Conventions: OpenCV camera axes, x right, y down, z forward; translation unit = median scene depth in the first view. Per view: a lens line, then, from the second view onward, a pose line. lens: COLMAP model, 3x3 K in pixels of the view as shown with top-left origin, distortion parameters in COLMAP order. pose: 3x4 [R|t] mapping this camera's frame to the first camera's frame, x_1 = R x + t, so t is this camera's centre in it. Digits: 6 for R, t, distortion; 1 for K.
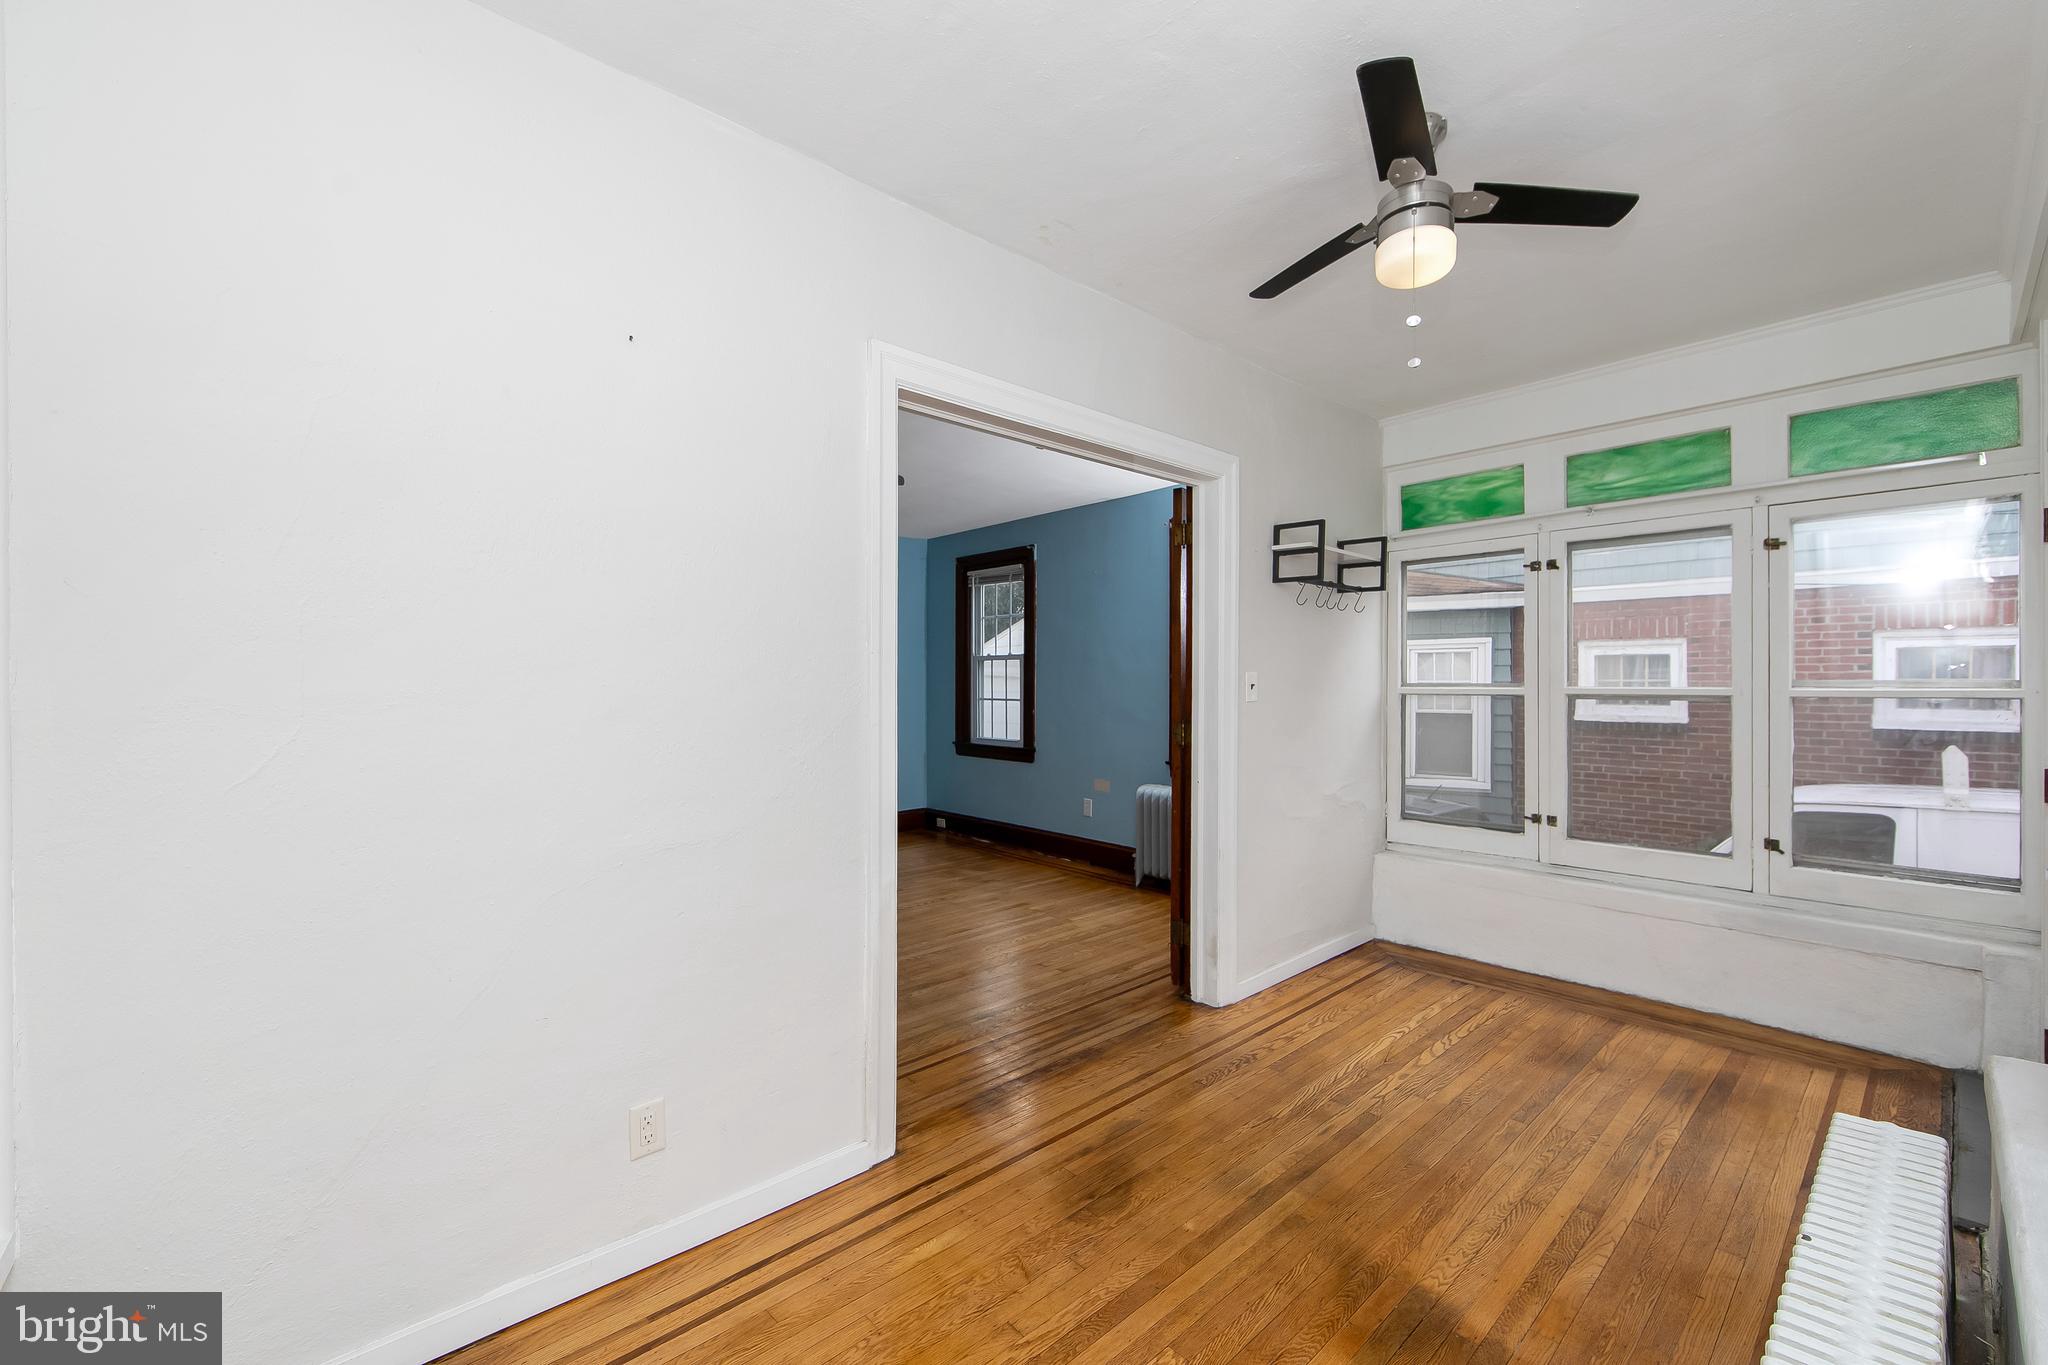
lens RADIAL K [[838.1, 0, 1024.0], [0, 838.1, 682.5], [0, 0, 1]] dist [-0.001351, -0.000385]
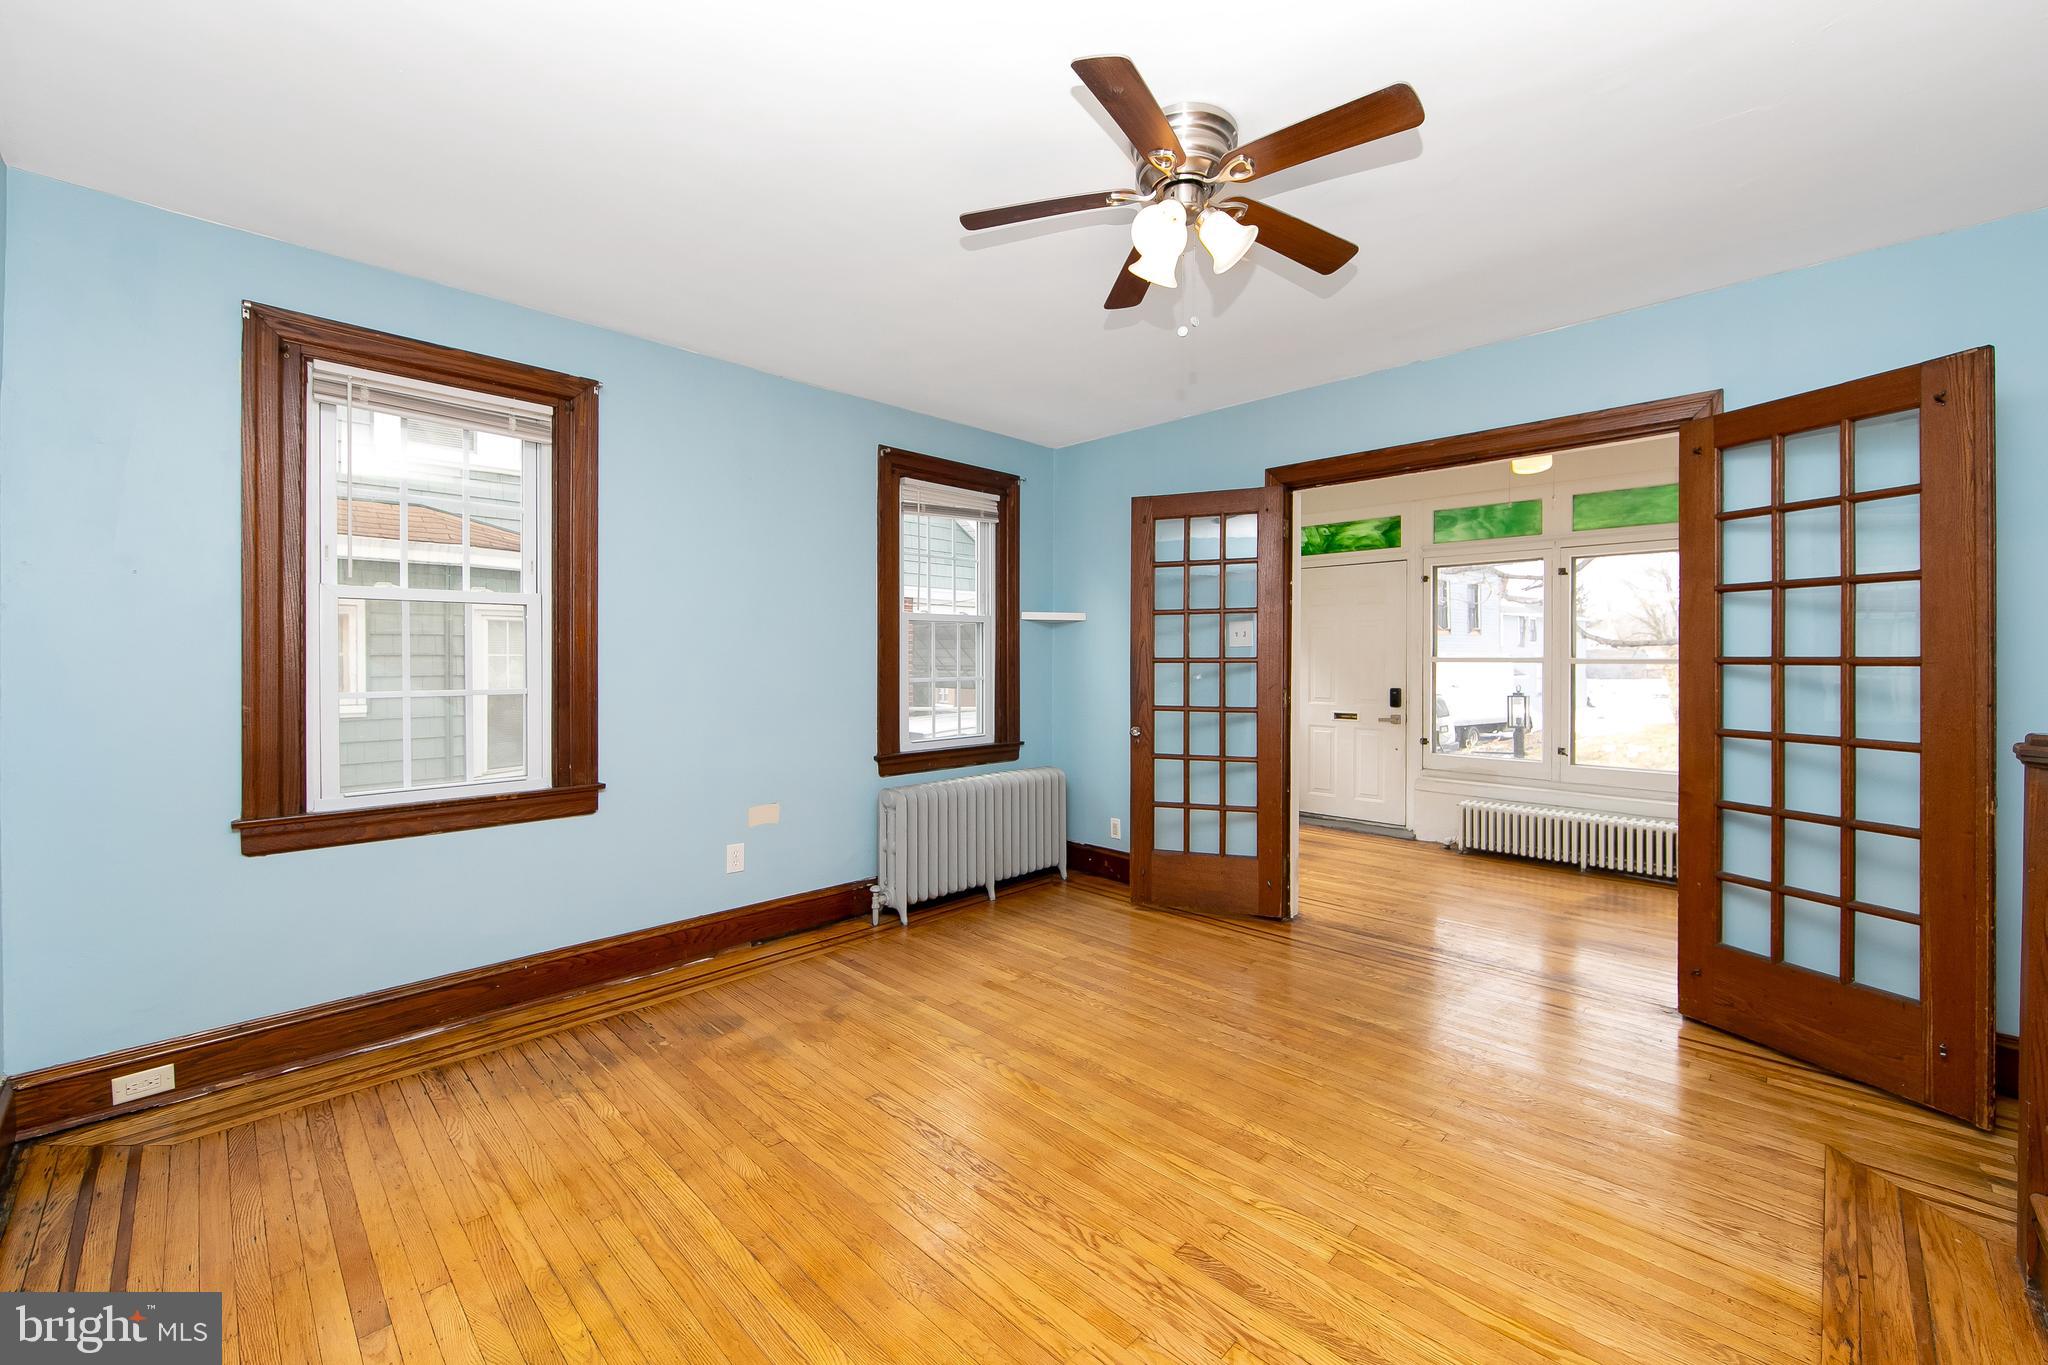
lens RADIAL K [[797.4, 0, 1021.5], [0, 797.4, 674.7], [0, 0, 1]] dist [-0.000955, -0.000090]
pose [[-0.065175, -0.017280, 0.997724, -1.353625], [-0.000307, 0.999850, 0.017297, 0.009316], [-0.997874, 0.000821, -0.065171, 2.155701]]
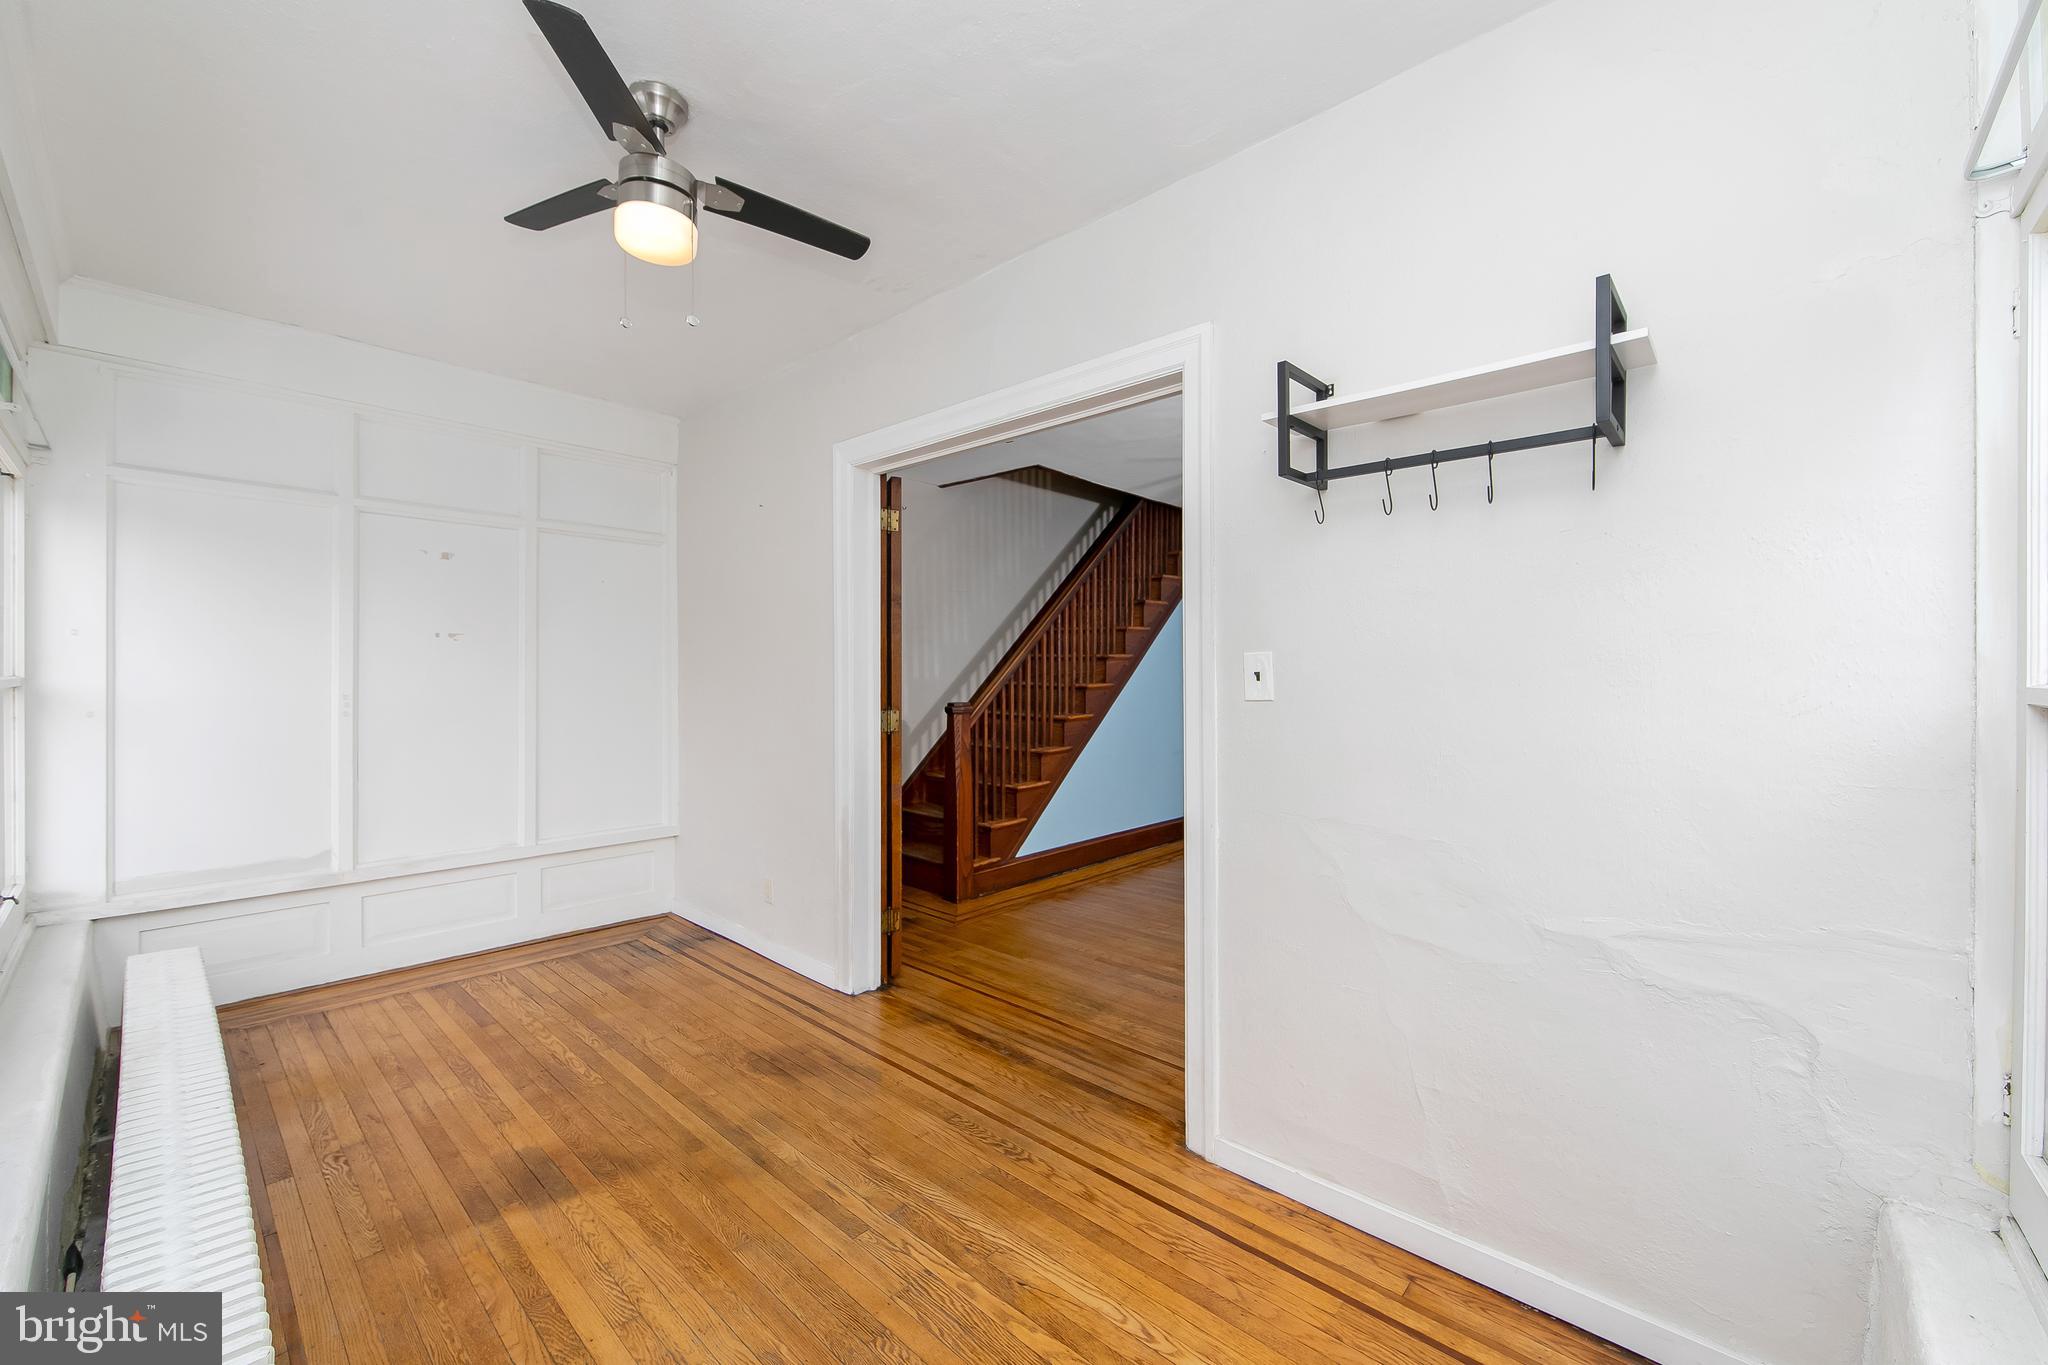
lens RADIAL K [[797.4, 0, 1021.5], [0, 797.4, 674.7], [0, 0, 1]] dist [-0.000955, -0.000090]
pose [[0.091628, 0.001929, -0.995791, 1.245448], [0.000735, 0.999998, 0.002004, 0.004648], [0.995793, -0.000915, 0.091626, 1.163588]]
